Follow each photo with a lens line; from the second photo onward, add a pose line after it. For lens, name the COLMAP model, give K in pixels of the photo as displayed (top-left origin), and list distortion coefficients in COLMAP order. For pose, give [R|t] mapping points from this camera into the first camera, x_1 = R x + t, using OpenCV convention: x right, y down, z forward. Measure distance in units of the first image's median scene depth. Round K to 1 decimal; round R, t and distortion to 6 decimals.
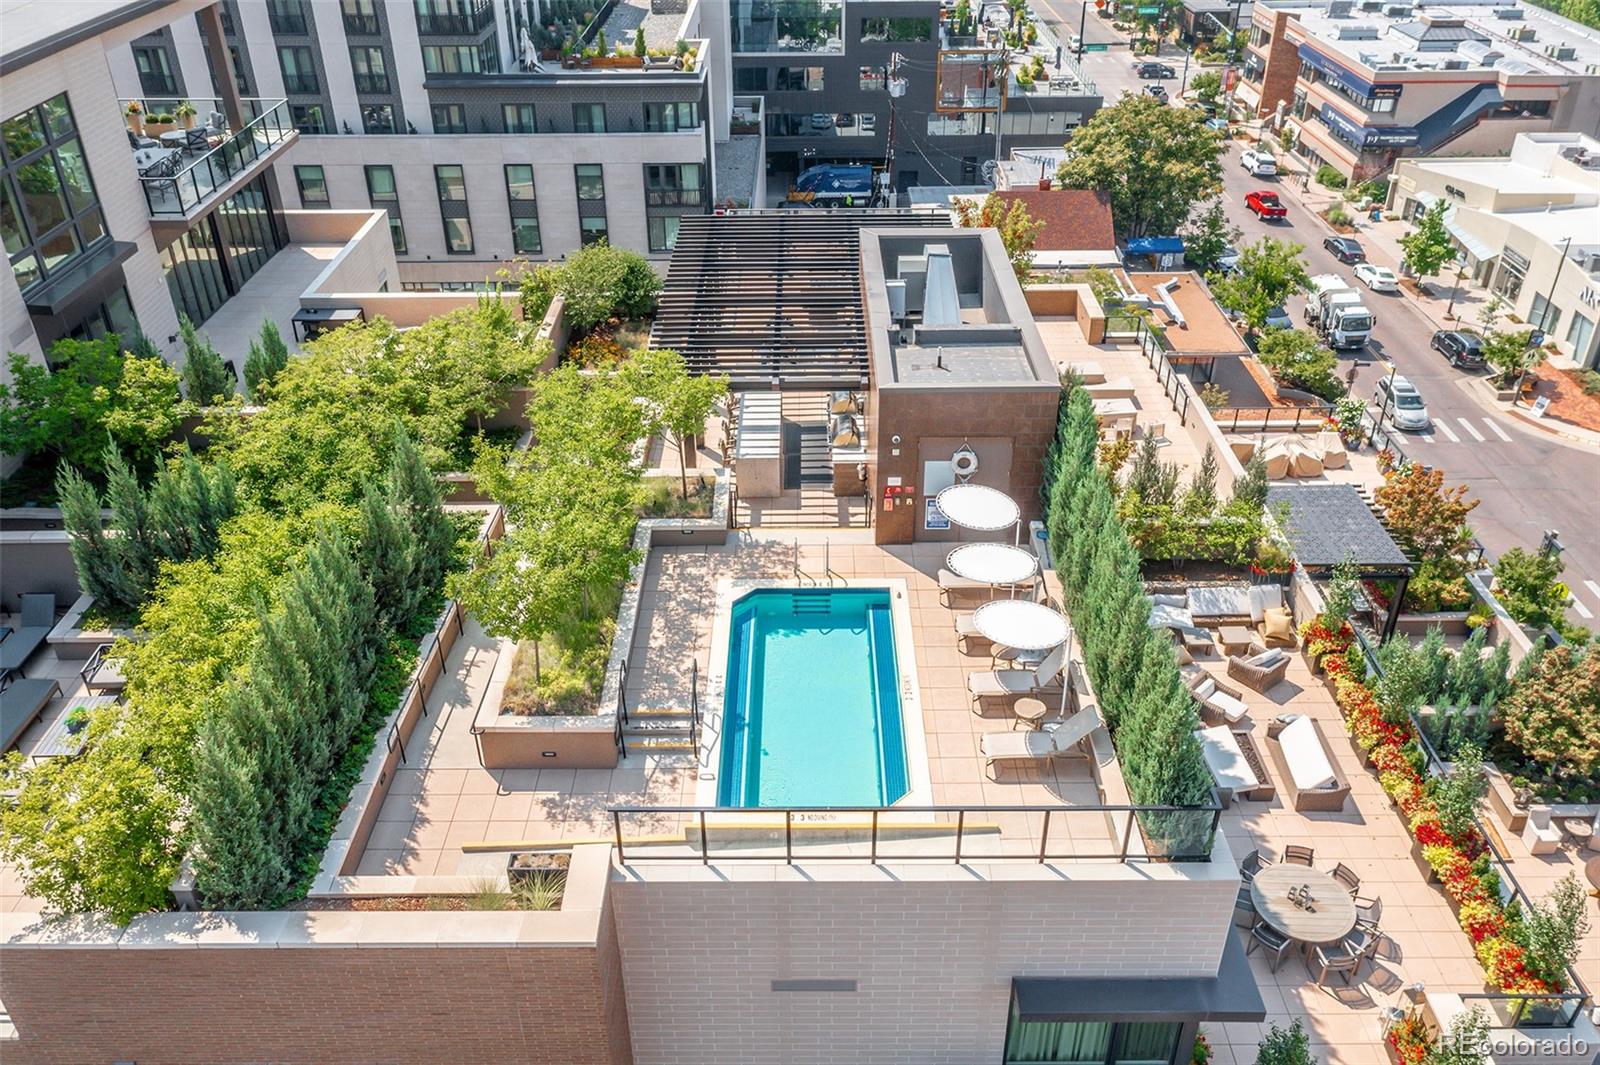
lens RADIAL K [[1268.1, 0, 801.3], [0, 1268.1, 533.3], [0, 0, 1]] dist [0.018406, 0.004901]
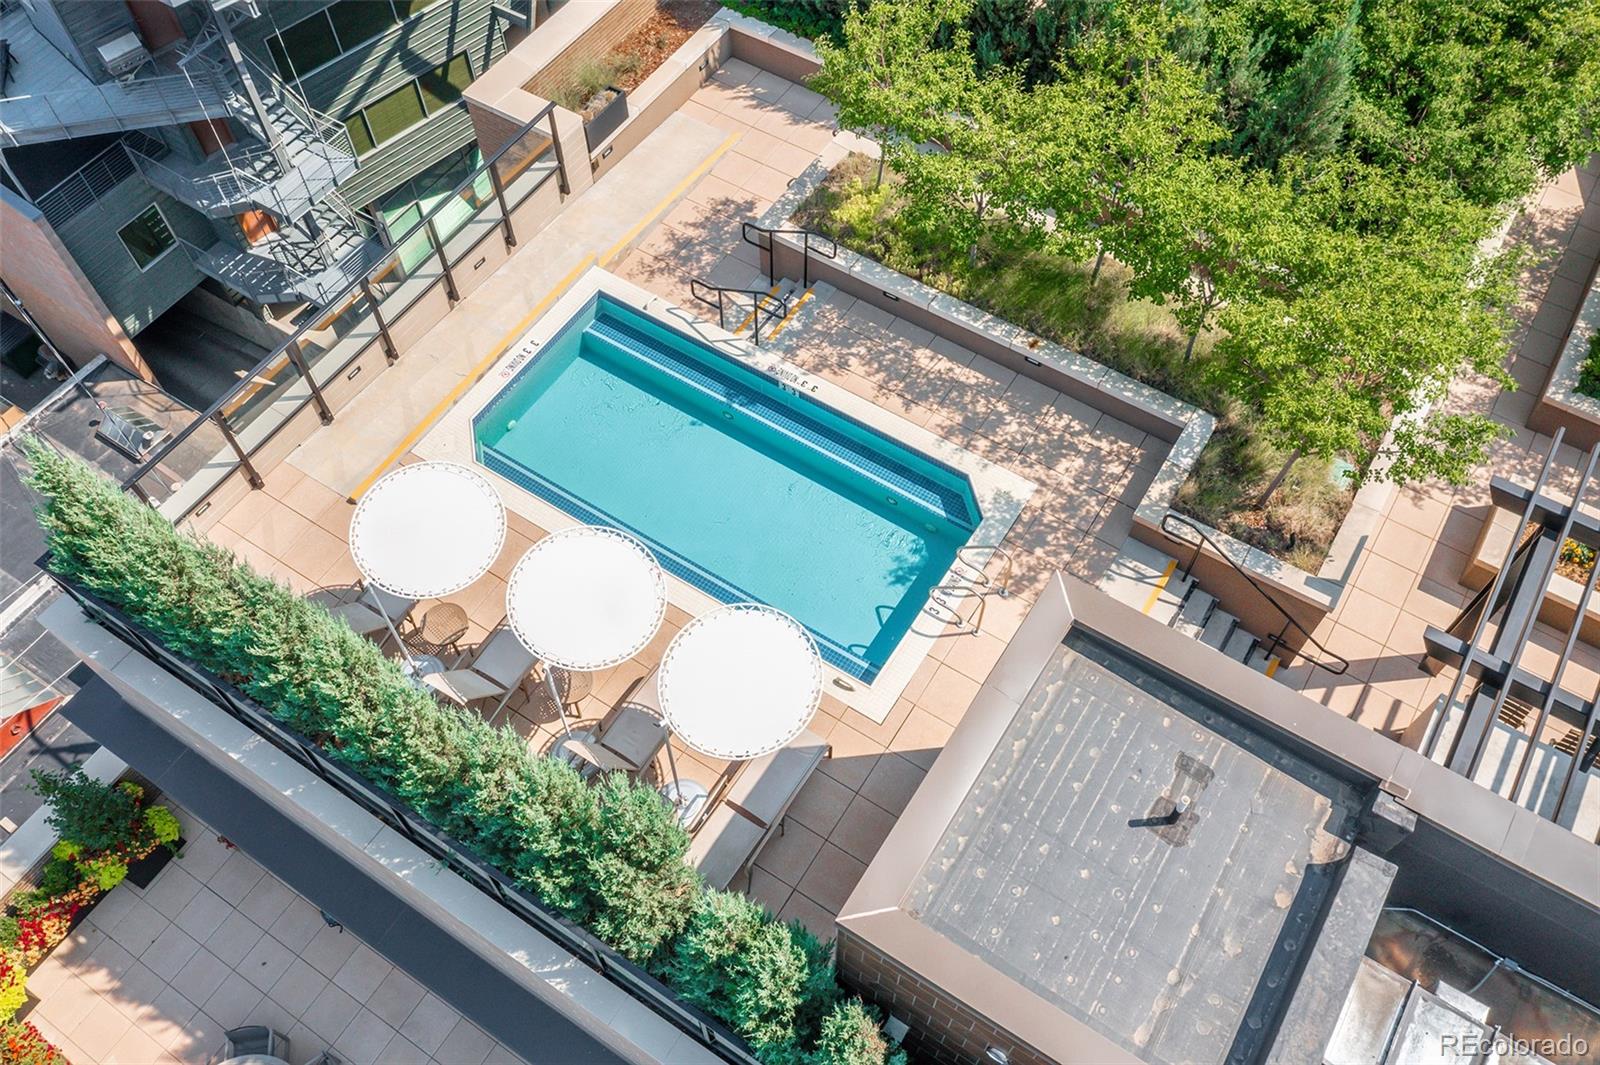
lens RADIAL K [[1268.1, 0, 799.7], [0, 1268.1, 533.7], [0, 0, 1]] dist [0.018406, 0.004901]
pose [[-0.535316, 0.716221, -0.447732, 0.297748], [-0.441982, 0.214192, 0.871076, -0.459574], [0.719784, 0.664190, 0.201897, 0.852344]]
